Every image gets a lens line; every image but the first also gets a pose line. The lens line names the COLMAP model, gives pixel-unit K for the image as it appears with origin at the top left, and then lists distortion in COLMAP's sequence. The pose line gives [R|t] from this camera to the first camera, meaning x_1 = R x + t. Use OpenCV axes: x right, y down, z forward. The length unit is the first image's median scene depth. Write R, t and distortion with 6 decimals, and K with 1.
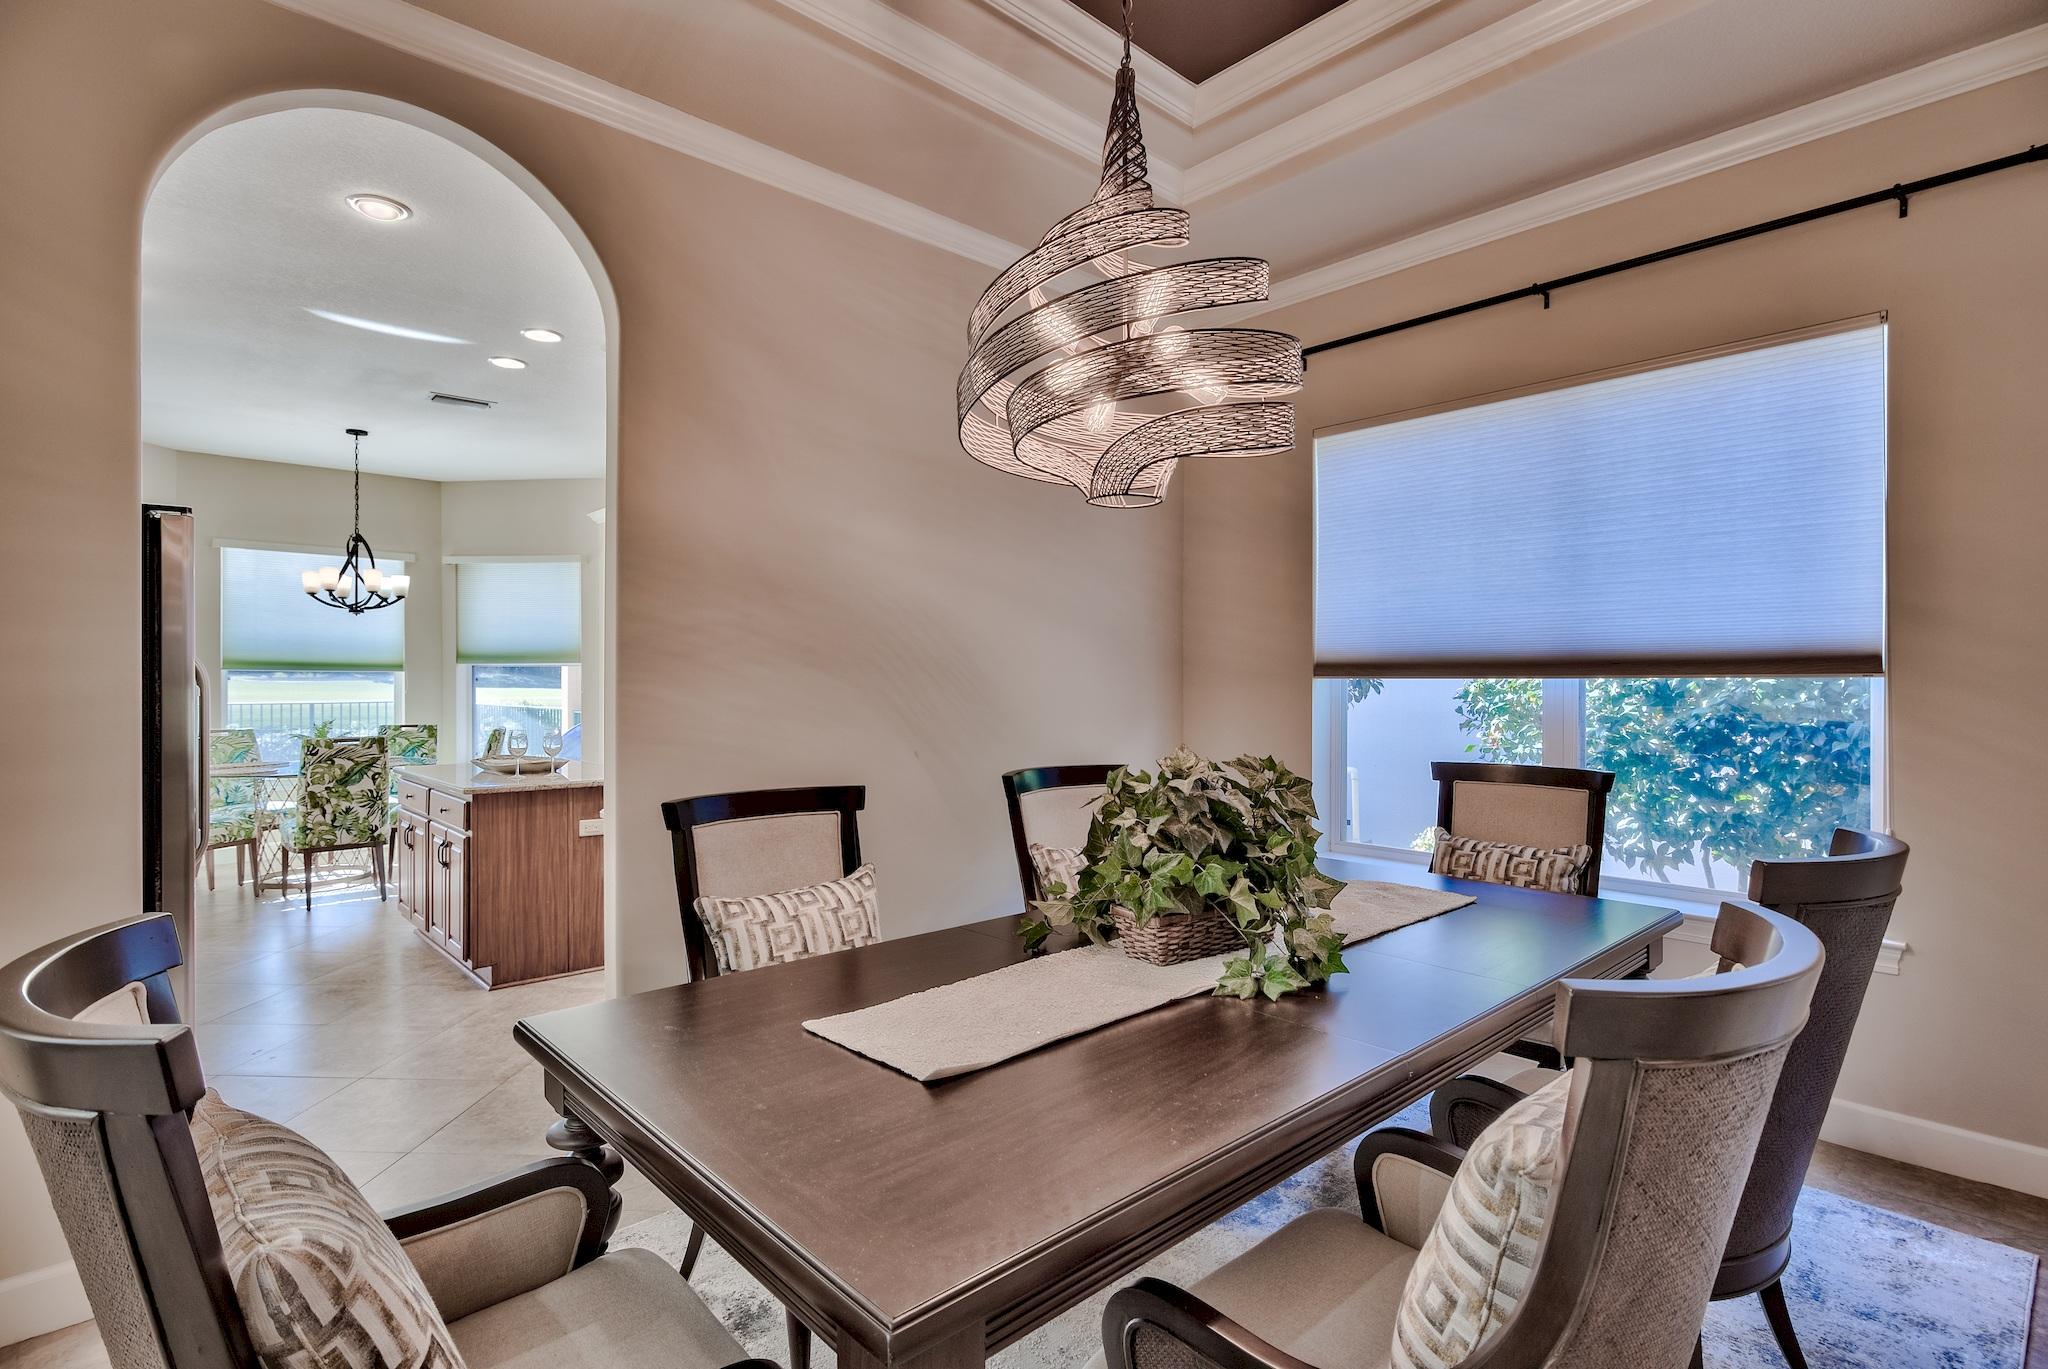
lens RADIAL K [[999.5, 0, 1021.3], [0, 999.5, 687.6], [0, 0, 1]] dist [-0.001522, -0.000633]
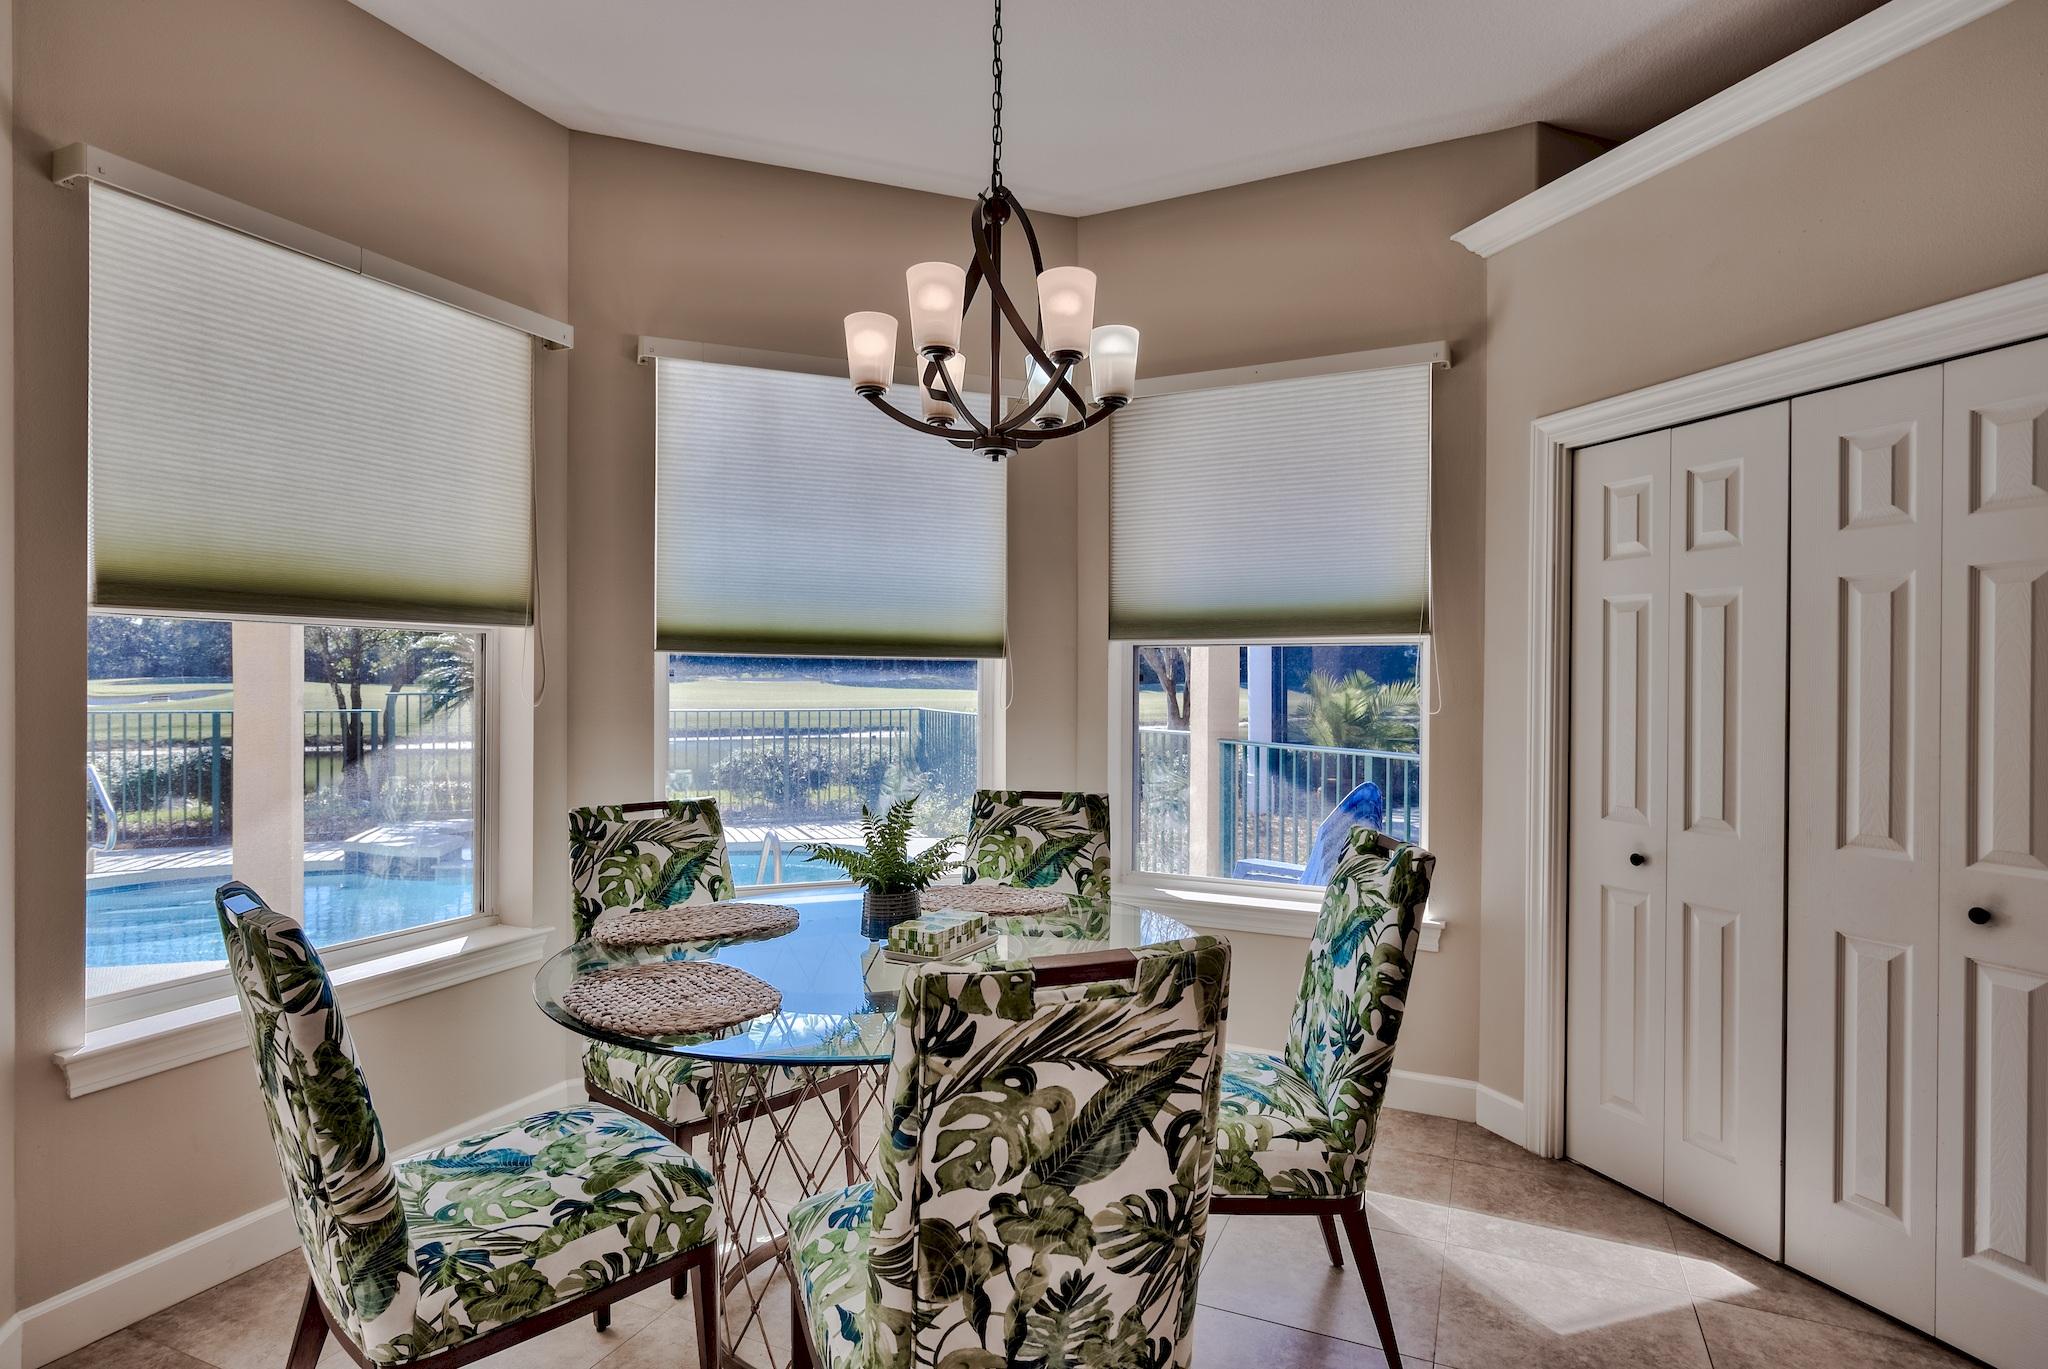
lens RADIAL K [[1069.4, 0, 1017.5], [0, 1069.4, 696.1], [0, 0, 1]] dist [-0.002471, -0.000463]
pose [[0.925744, 0.007820, -0.378069, -0.601308], [-0.005860, 0.999963, 0.006335, -0.003961], [0.378105, -0.003649, 0.925756, 0.788575]]
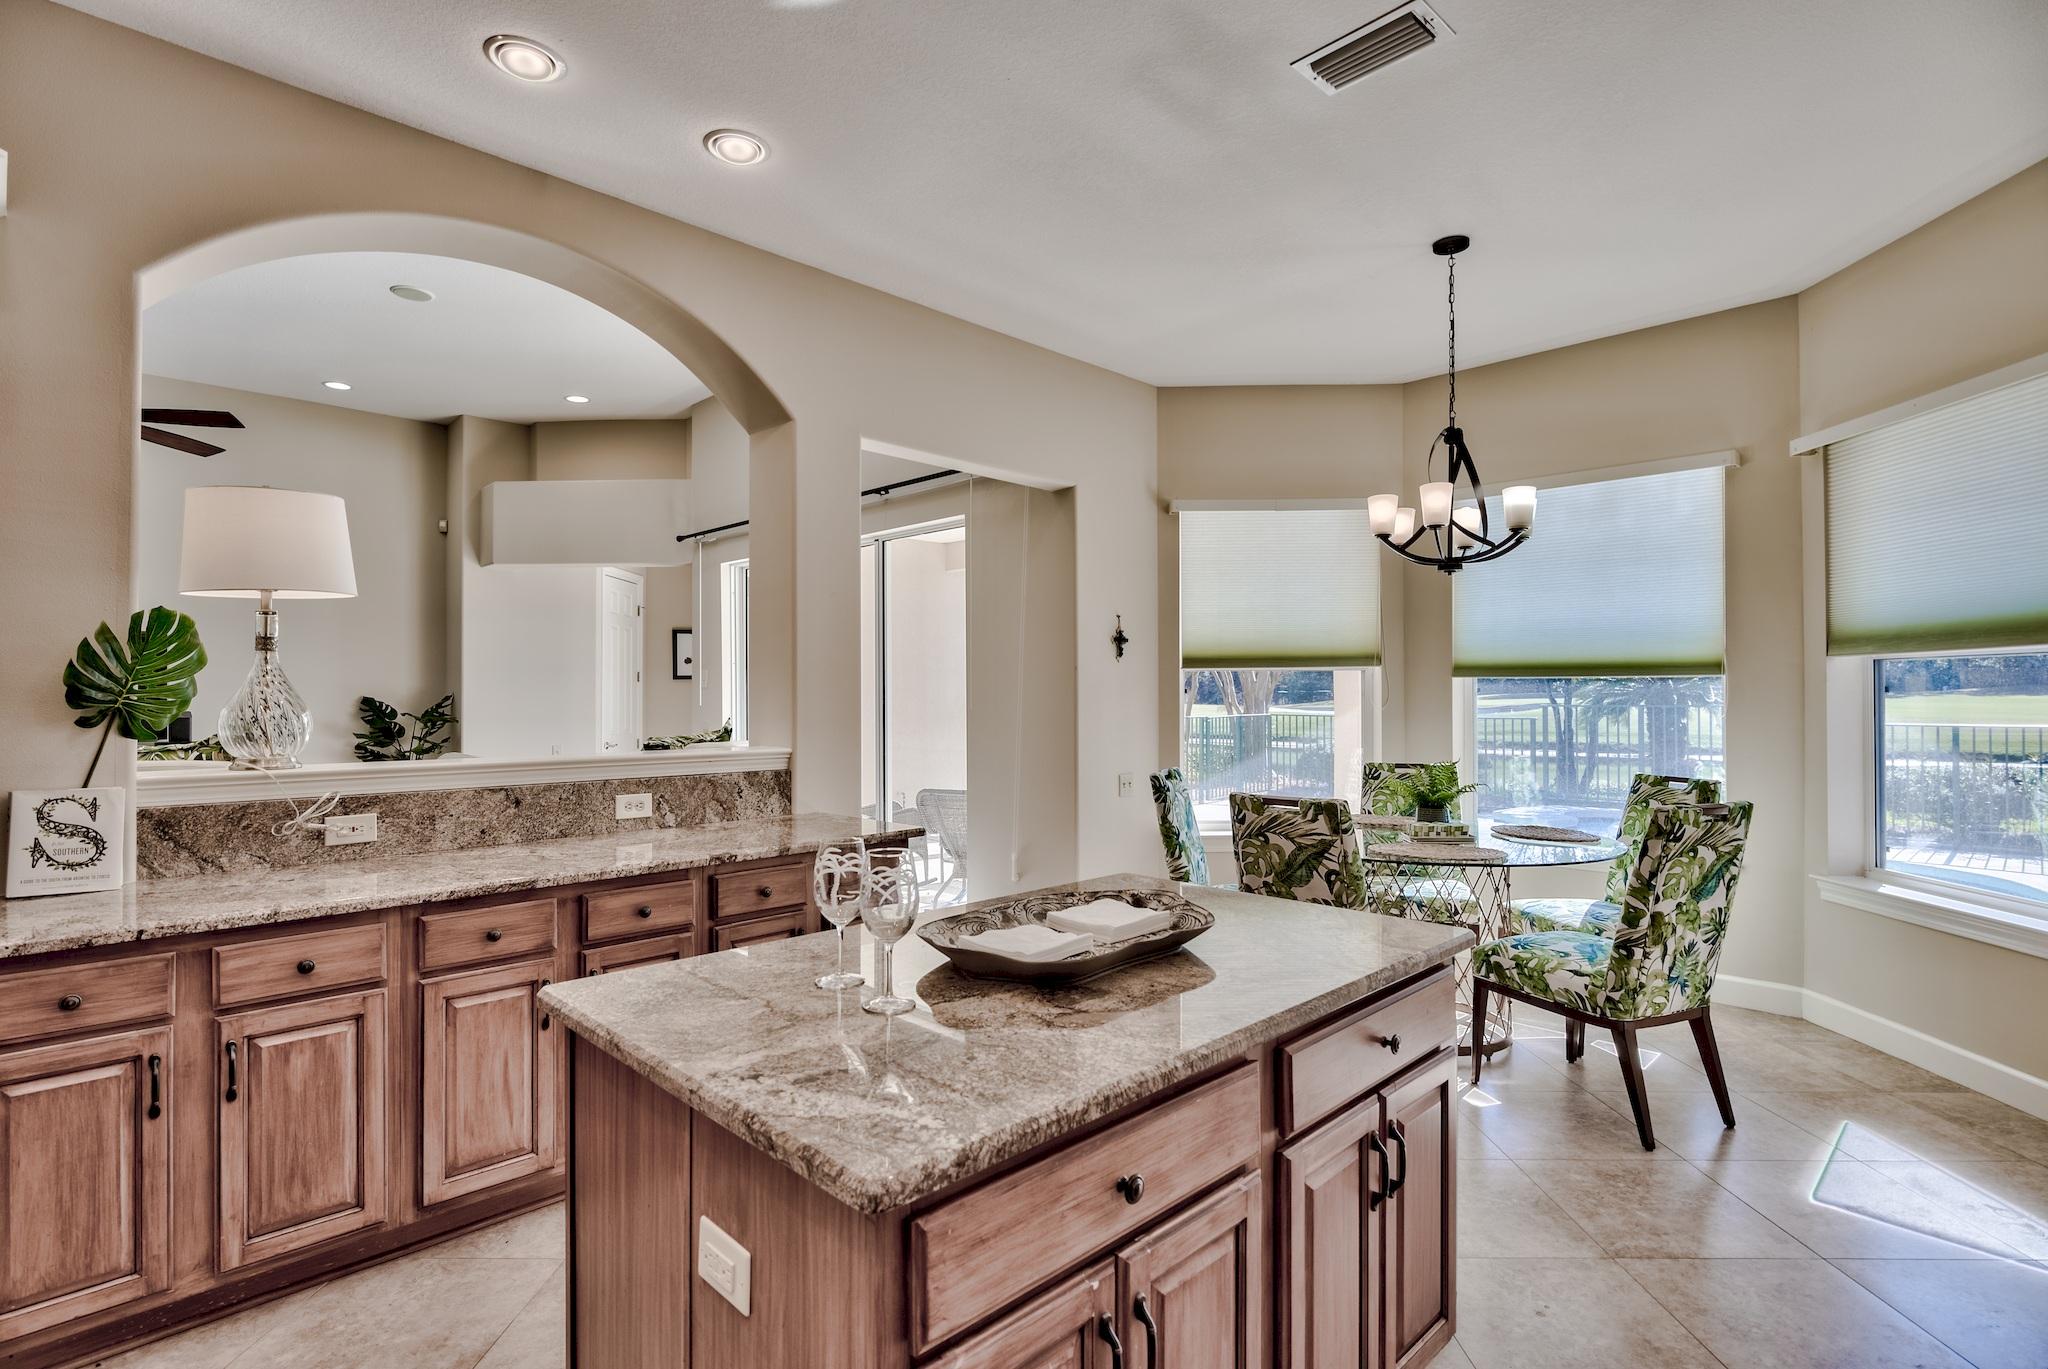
lens RADIAL K [[982.4, 0, 992.6], [0, 982.4, 695.6], [0, 0, 1]] dist [0.000021, -0.000276]
pose [[0.014443, -0.001512, -0.999895, -0.137447], [-0.002891, 0.999995, -0.001554, -0.004651], [0.999892, 0.002913, 0.014438, 0.825223]]
